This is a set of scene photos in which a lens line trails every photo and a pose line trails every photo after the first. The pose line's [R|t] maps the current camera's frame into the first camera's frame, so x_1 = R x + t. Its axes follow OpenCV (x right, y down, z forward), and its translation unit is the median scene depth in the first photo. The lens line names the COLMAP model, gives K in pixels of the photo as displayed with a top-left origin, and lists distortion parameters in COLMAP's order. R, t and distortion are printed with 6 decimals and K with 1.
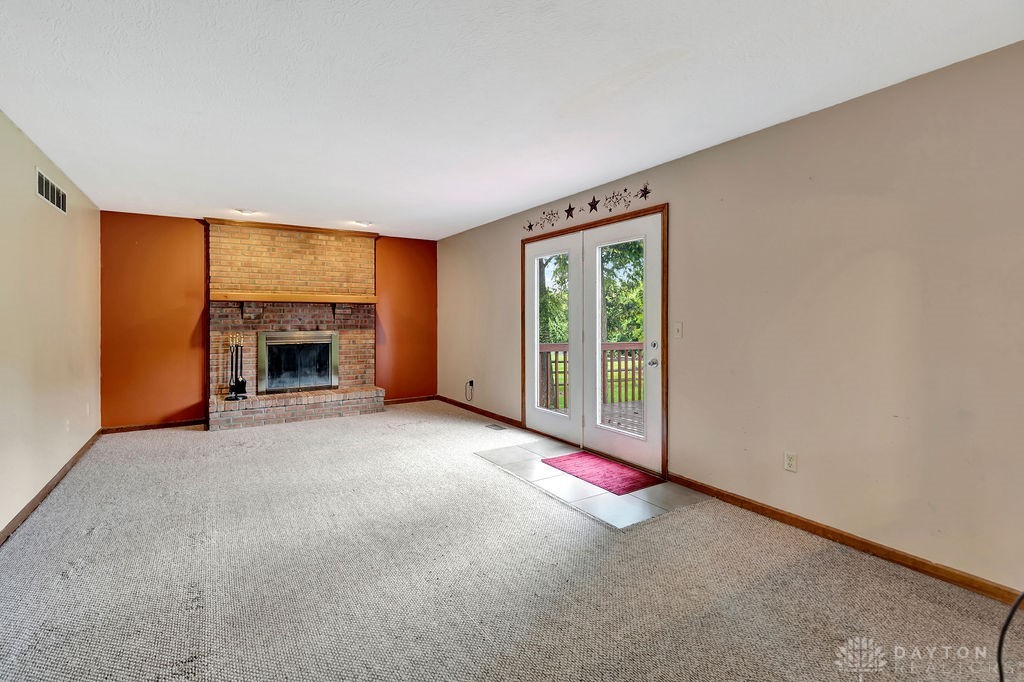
lens RADIAL K [[461.0, 0, 500.0], [0, 461.0, 316.9], [0, 0, 1]] dist [0.010259, -0.000580]
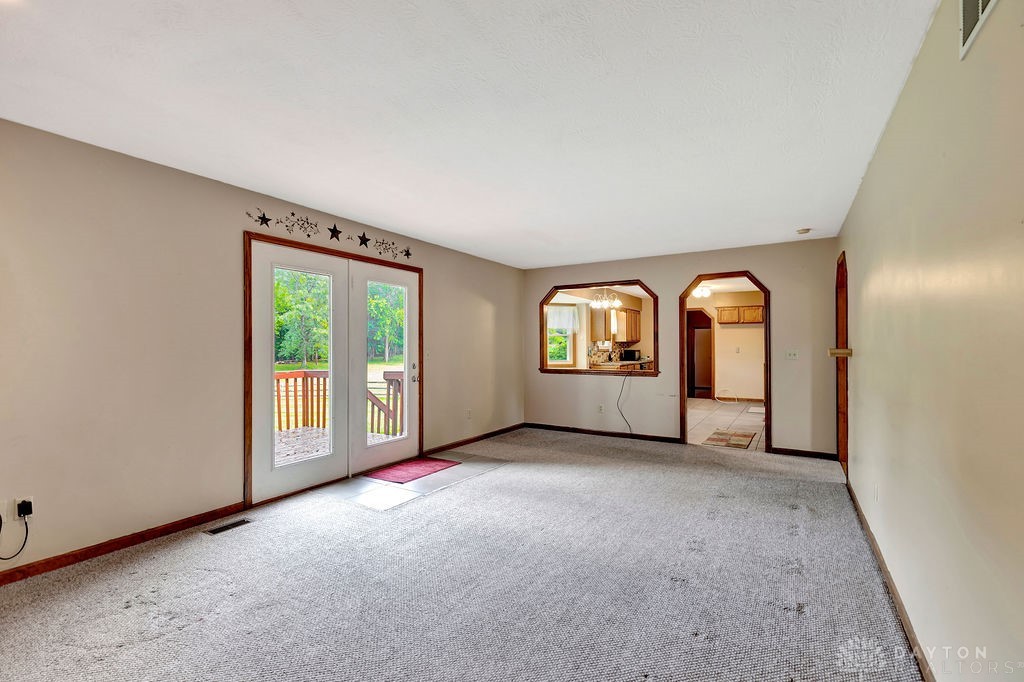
lens RADIAL K [[461.0, 0, 504.6], [0, 461.0, 345.6], [0, 0, 1]] dist [0.010259, -0.000580]
pose [[-0.430449, 0.007116, 0.902587, -0.853268], [0.001001, 0.999972, -0.007406, 0.008577], [-0.902614, -0.002285, -0.430444, 1.106391]]
